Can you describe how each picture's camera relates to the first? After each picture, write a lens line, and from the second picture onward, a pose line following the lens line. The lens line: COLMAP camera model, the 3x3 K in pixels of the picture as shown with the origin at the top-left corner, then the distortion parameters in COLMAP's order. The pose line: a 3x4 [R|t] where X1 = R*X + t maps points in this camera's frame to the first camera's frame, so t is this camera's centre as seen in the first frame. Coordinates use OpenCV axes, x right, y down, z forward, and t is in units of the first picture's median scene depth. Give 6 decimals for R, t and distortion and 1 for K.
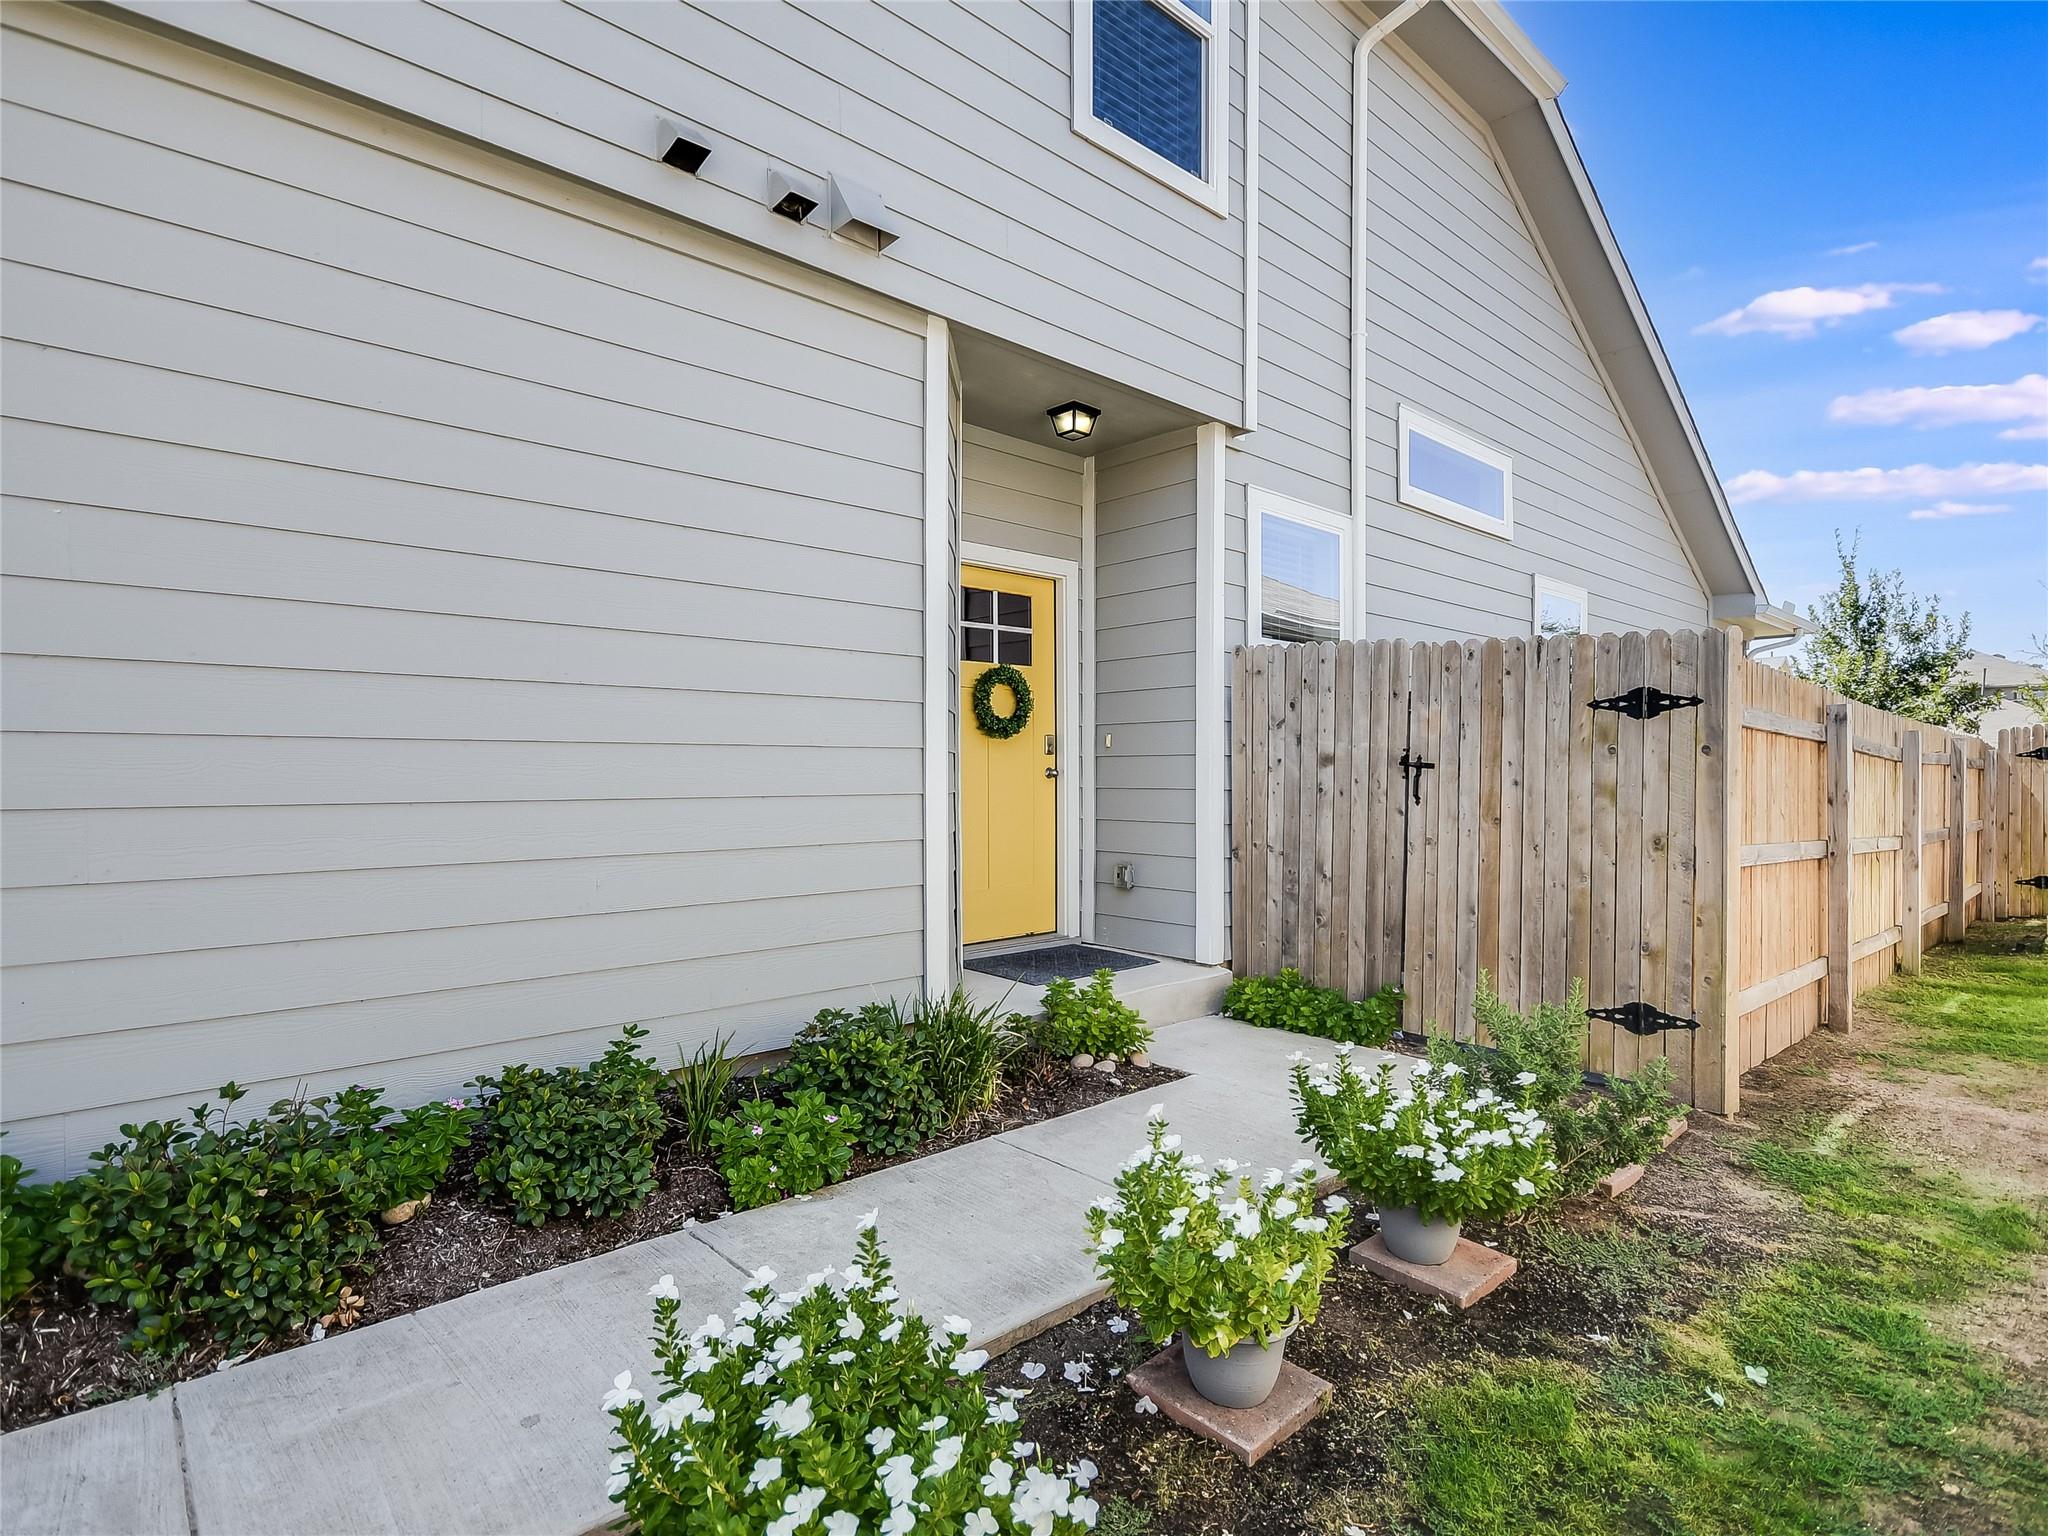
lens RADIAL K [[1033.3, 0, 1016.3], [0, 1033.3, 773.4], [0, 0, 1]] dist [0.015297, 0.000055]
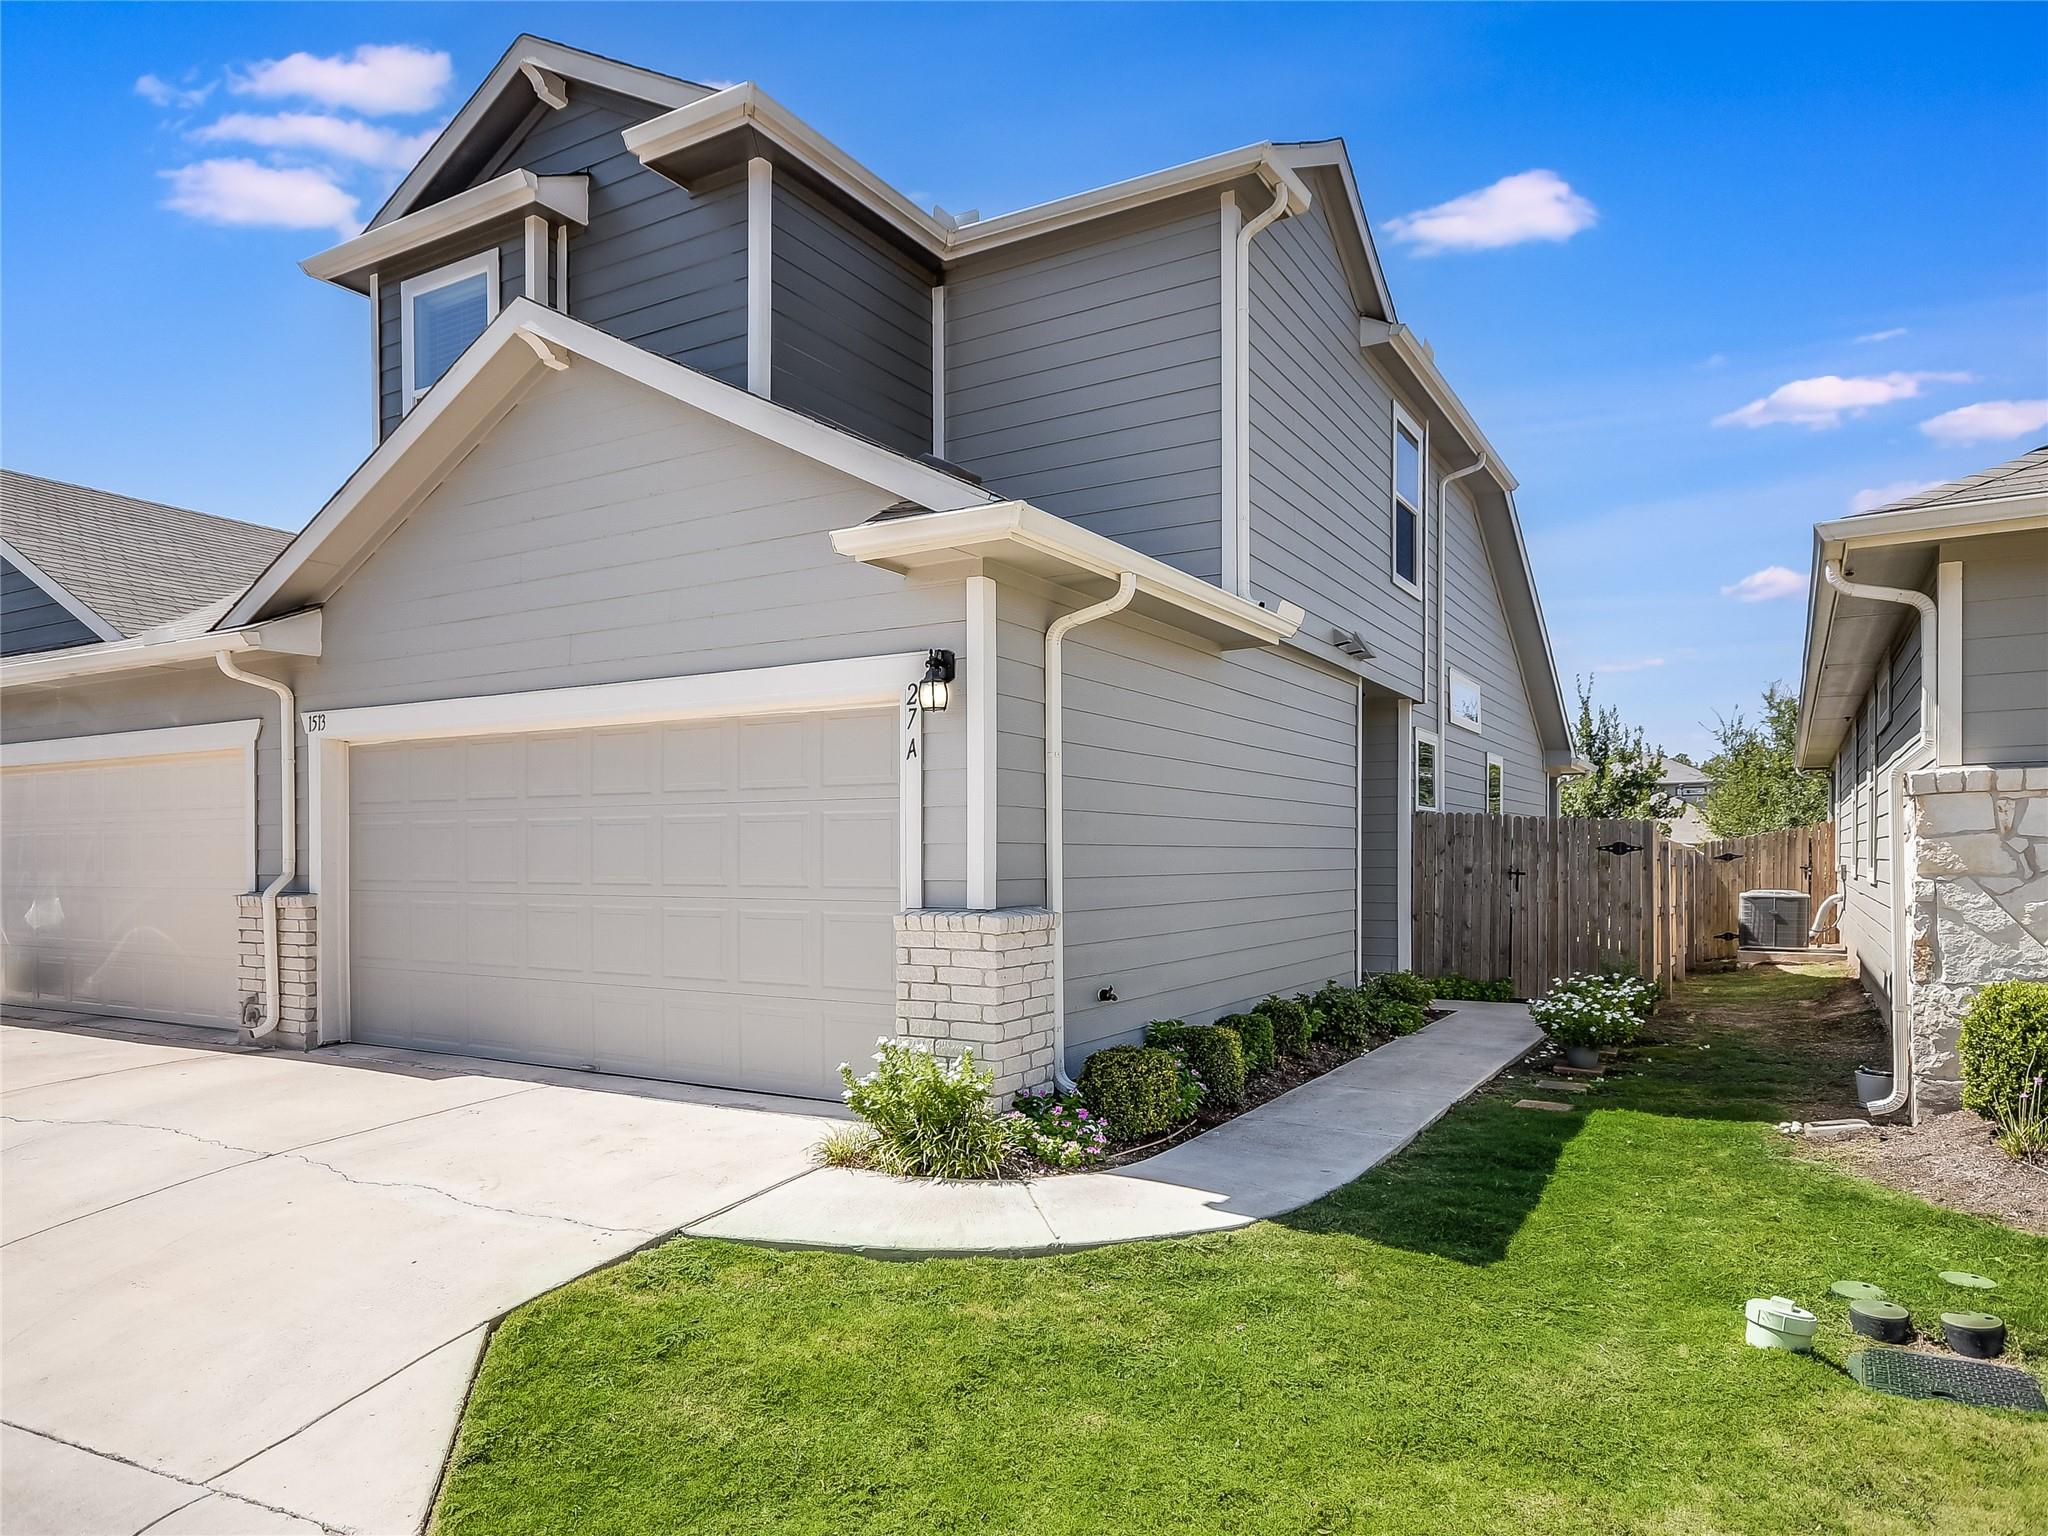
lens RADIAL K [[1266.8, 0, 1022.8], [0, 1266.8, 842.9], [0, 0, 1]] dist [0.047508, 0.000160]
pose [[0.955364, 0.001303, 0.295429, -1.274159], [0.002775, 0.999907, -0.013385, -0.035675], [-0.295419, 0.013607, 0.955271, -1.137523]]
